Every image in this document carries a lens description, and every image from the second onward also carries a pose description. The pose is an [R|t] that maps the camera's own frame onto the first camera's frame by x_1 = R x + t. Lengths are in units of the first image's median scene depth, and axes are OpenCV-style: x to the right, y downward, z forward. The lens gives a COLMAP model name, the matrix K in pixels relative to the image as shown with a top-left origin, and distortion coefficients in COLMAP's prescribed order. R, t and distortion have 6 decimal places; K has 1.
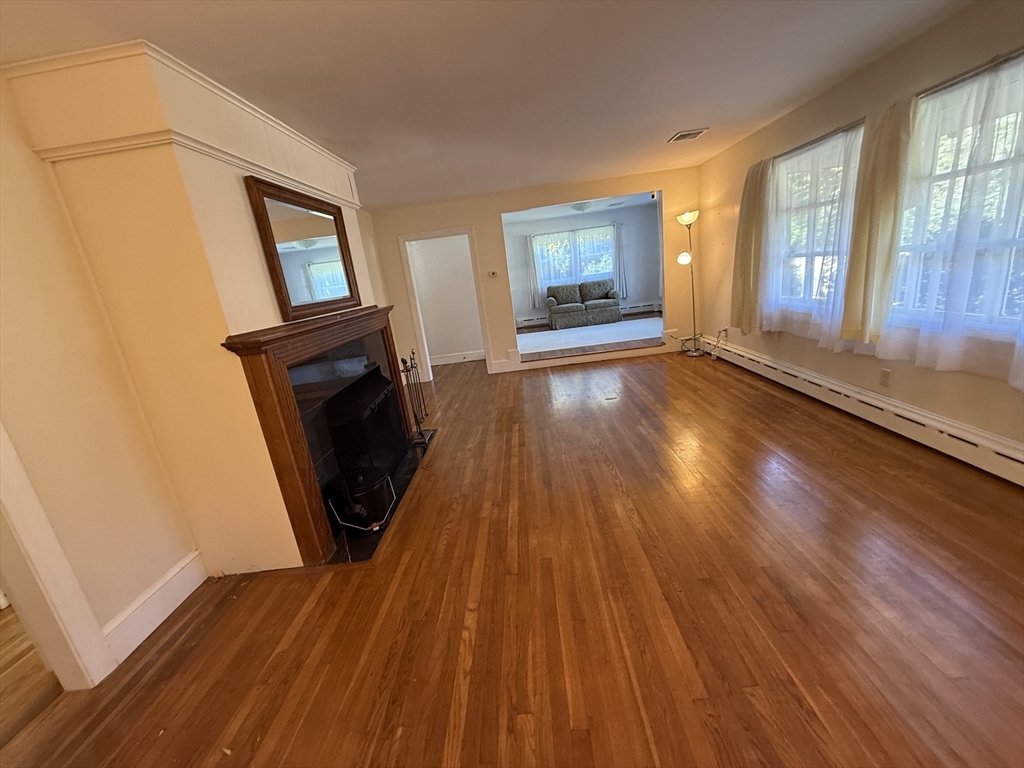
lens RADIAL K [[404.2, 0, 515.0], [0, 404.2, 378.7], [0, 0, 1]] dist [0.001316, 0.000444]
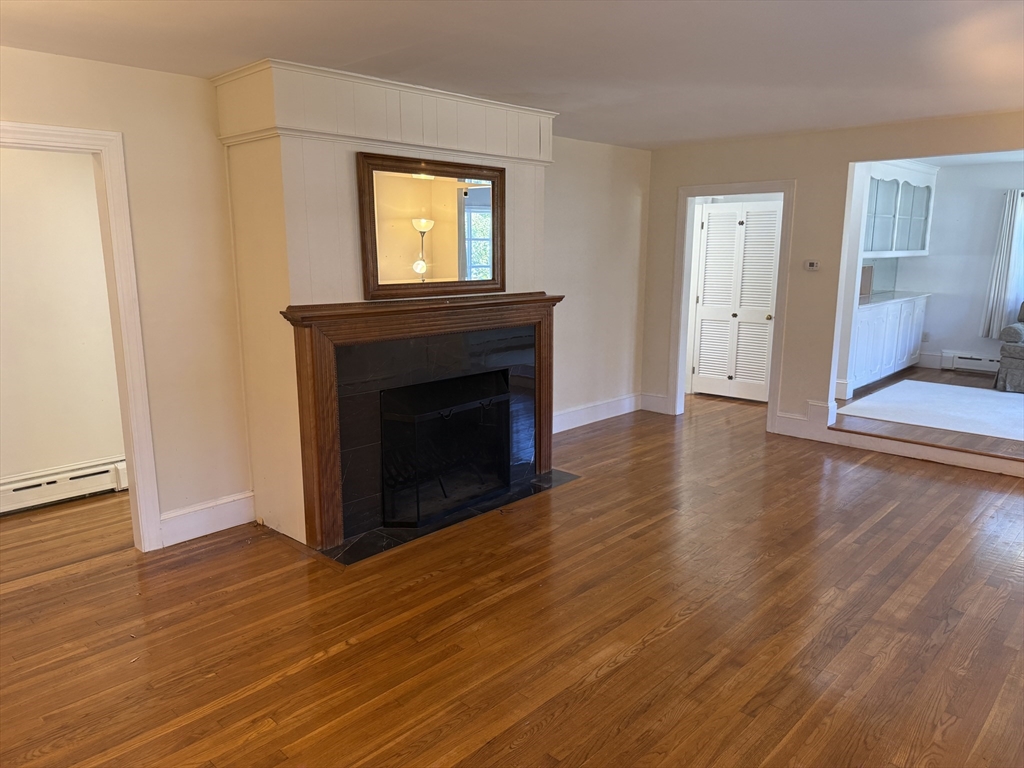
lens RADIAL K [[718.1, 0, 528.7], [0, 718.1, 386.6], [0, 0, 1]] dist [0.109298, -0.172154]
pose [[0.740659, 0.249905, -0.623676, 0.808514], [-0.259963, 0.962546, 0.076964, -0.166784], [0.619550, 0.105129, 0.777885, -0.072405]]
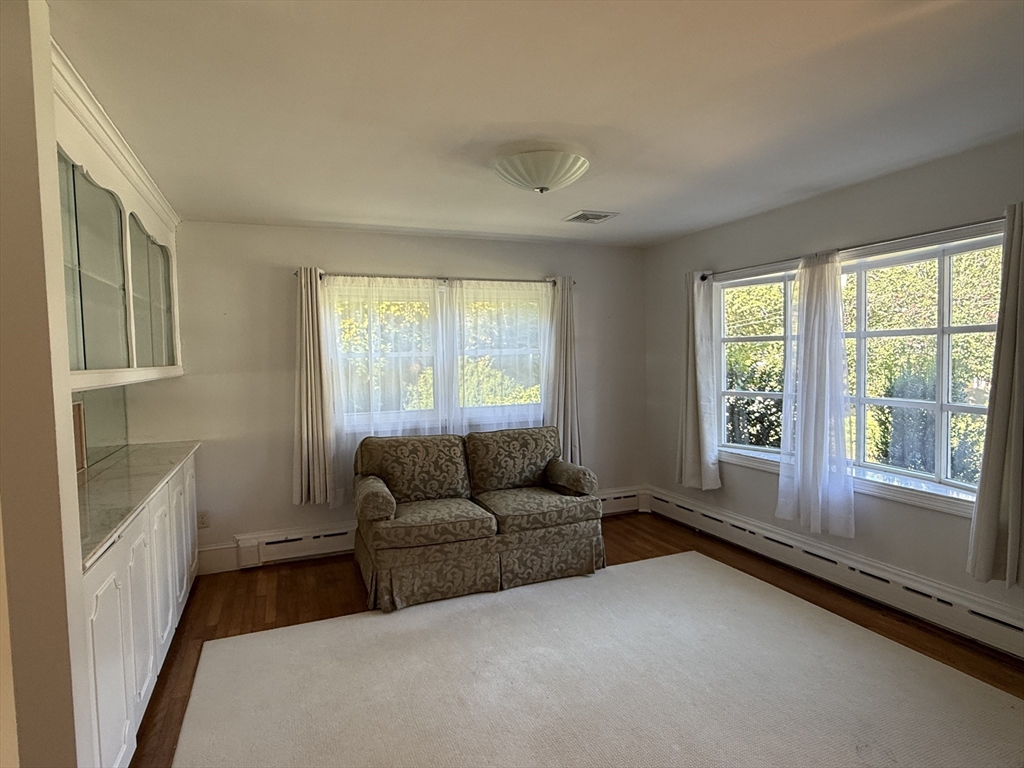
lens RADIAL K [[570.3, 0, 512.0], [0, 570.3, 384.0], [0, 0, 1]] dist [-0.000860, -0.000012]
pose [[0.912409, 0.090532, 0.399140, 0.038787], [0.006344, 0.971983, -0.234965, -0.639621], [-0.409229, 0.216916, 0.886272, 2.194318]]
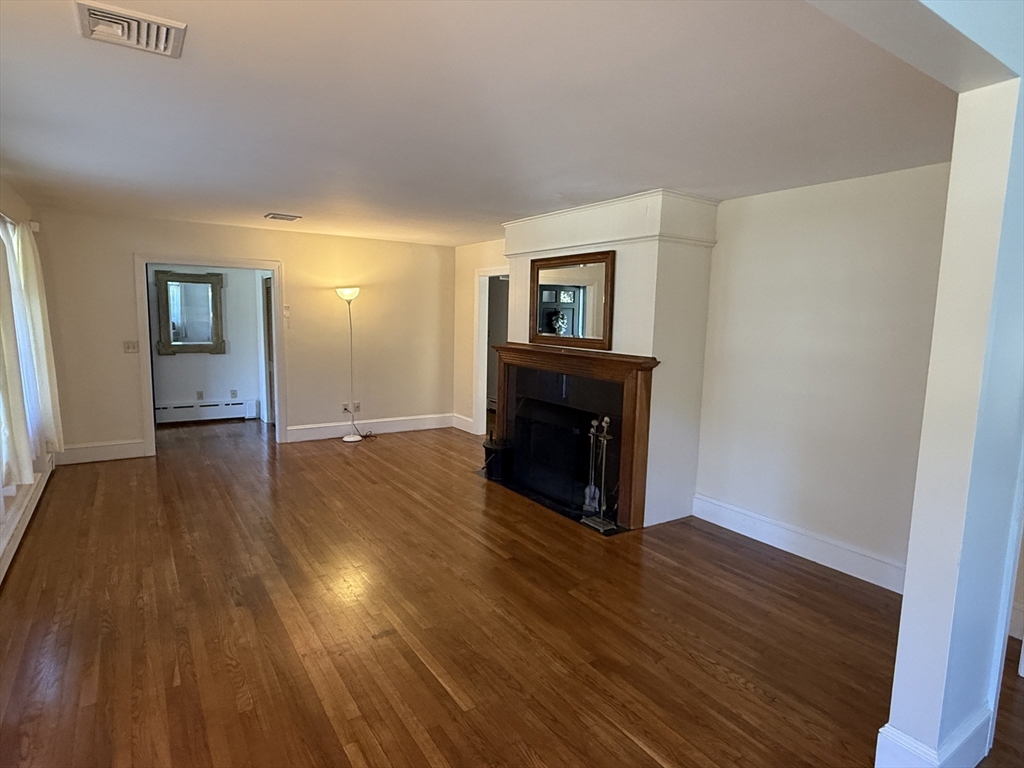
lens RADIAL K [[590.6, 0, 512.0], [0, 590.6, 384.0], [0, 0, 1]] dist [-0.030174, 0.000013]
pose [[-0.825248, 0.167923, -0.539228, 0.780048], [-0.069392, 0.917393, 0.391887, -0.876963], [0.560491, 0.360822, -0.745424, 2.671536]]
